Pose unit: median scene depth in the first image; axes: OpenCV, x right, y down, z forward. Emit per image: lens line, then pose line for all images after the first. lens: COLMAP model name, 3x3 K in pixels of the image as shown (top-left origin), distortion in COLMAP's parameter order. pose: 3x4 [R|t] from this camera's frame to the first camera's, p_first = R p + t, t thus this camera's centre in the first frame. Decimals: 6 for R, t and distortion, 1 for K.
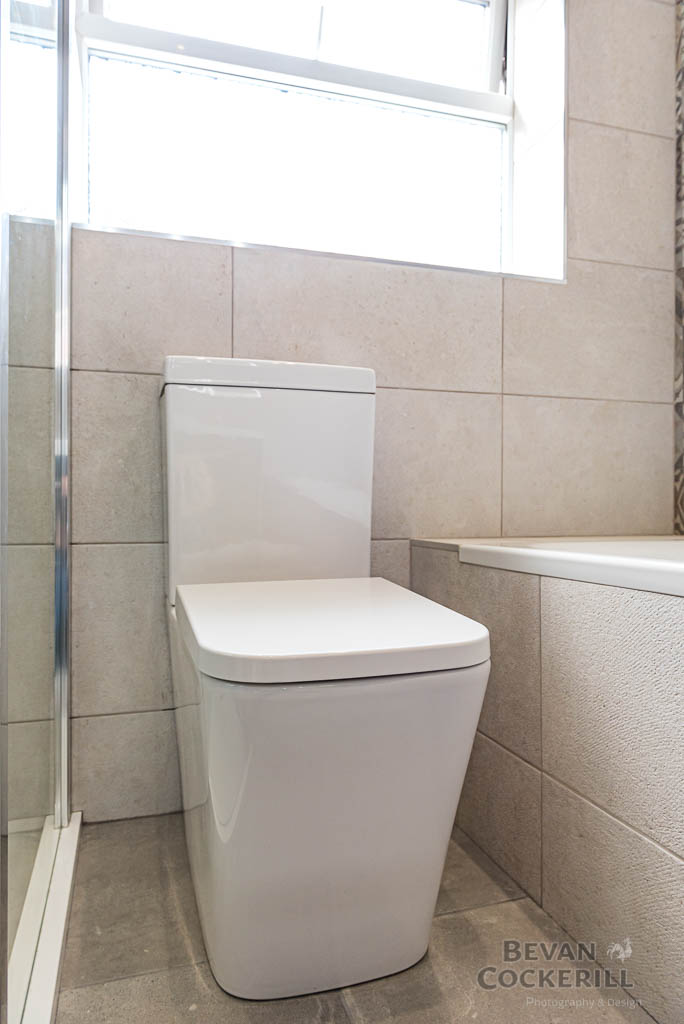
lens RADIAL K [[692.0, 0, 348.0], [0, 692.0, 501.6], [0, 0, 1]] dist [0.010484, -0.010933]
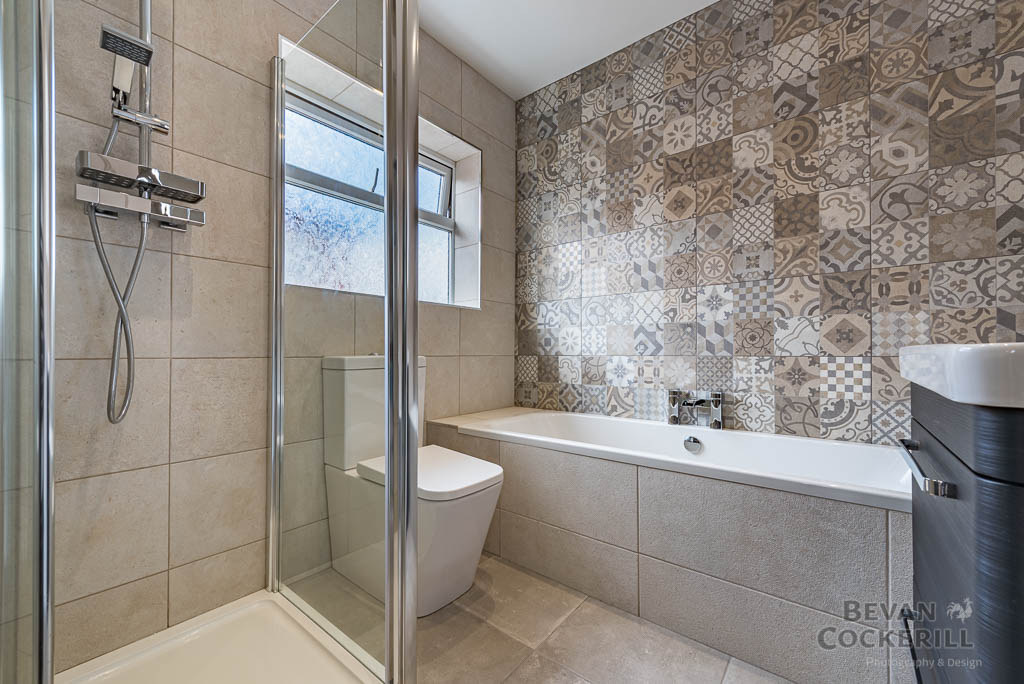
lens RADIAL K [[400.7, 0, 514.7], [0, 400.7, 350.1], [0, 0, 1]] dist [0.012777, -0.004406]
pose [[0.836824, 0.001673, 0.547469, -0.448411], [-0.002259, 0.999997, 0.000399, -0.208109], [-0.547467, -0.001570, 0.836826, -0.326321]]
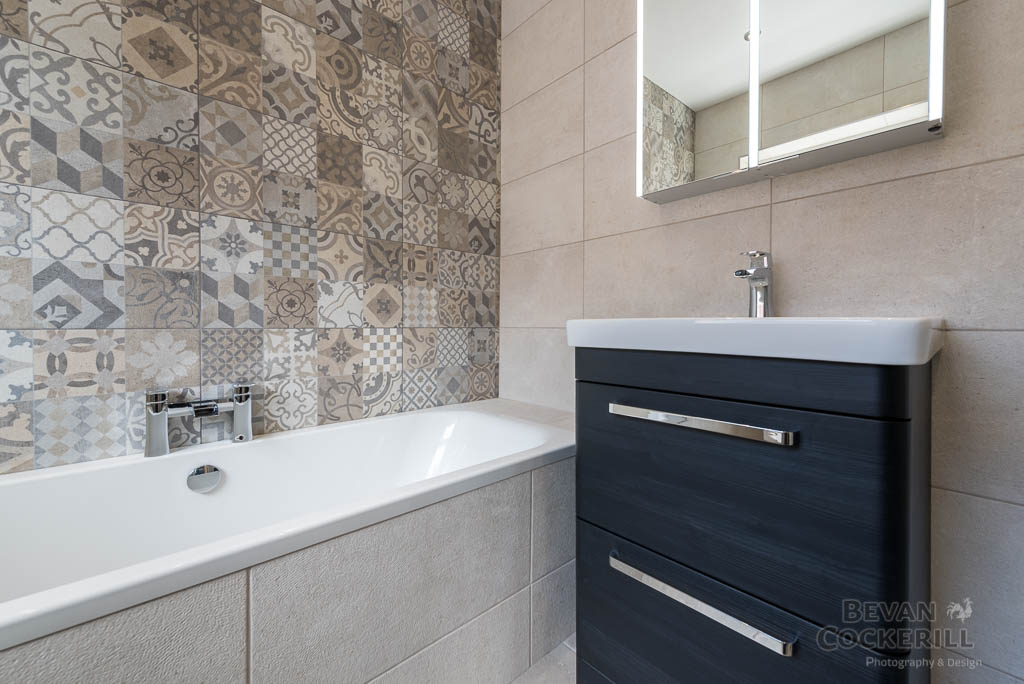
lens RADIAL K [[400.7, 0, 512.3], [0, 400.7, 329.4], [0, 0, 1]] dist [0.012777, -0.004406]
pose [[-0.400231, -0.012173, 0.916333, -0.178301], [-0.010684, 0.999906, 0.008616, -0.200840], [-0.916352, -0.006342, -0.400323, 0.244247]]
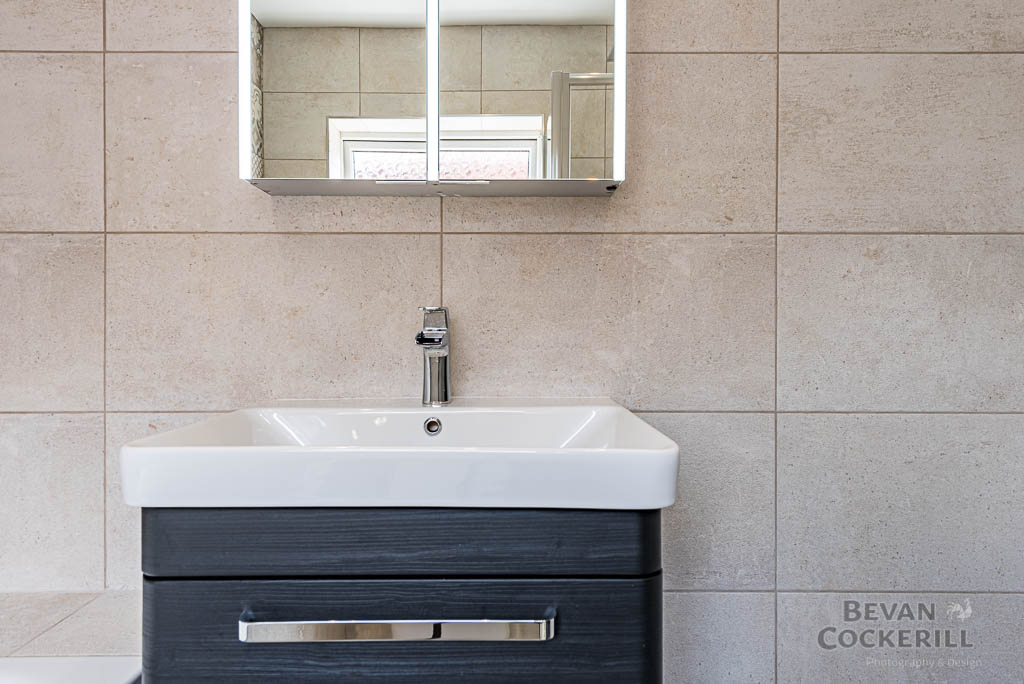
lens RADIAL K [[613.6, 0, 496.7], [0, 613.6, 334.1], [0, 0, 1]] dist [0.016022, -0.011112]
pose [[-0.948976, -0.002518, 0.315337, 0.007639], [-0.005031, 0.999962, -0.007155, -0.300556], [-0.315307, -0.008376, -0.948953, 0.236312]]
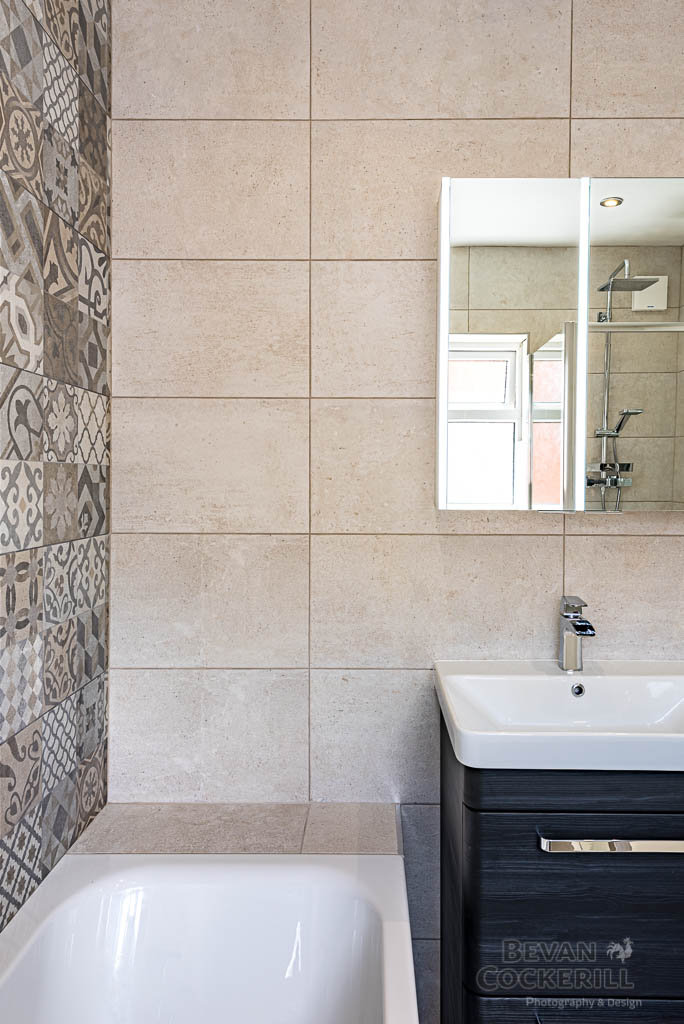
lens RADIAL K [[692.0, 0, 357.4], [0, 692.0, 490.0], [0, 0, 1]] dist [0.010484, -0.010933]
pose [[-0.943196, -0.010840, 0.332061, 0.280885], [-0.008455, 0.999927, 0.008627, -0.531052], [-0.332130, 0.005329, -0.943218, 0.754696]]
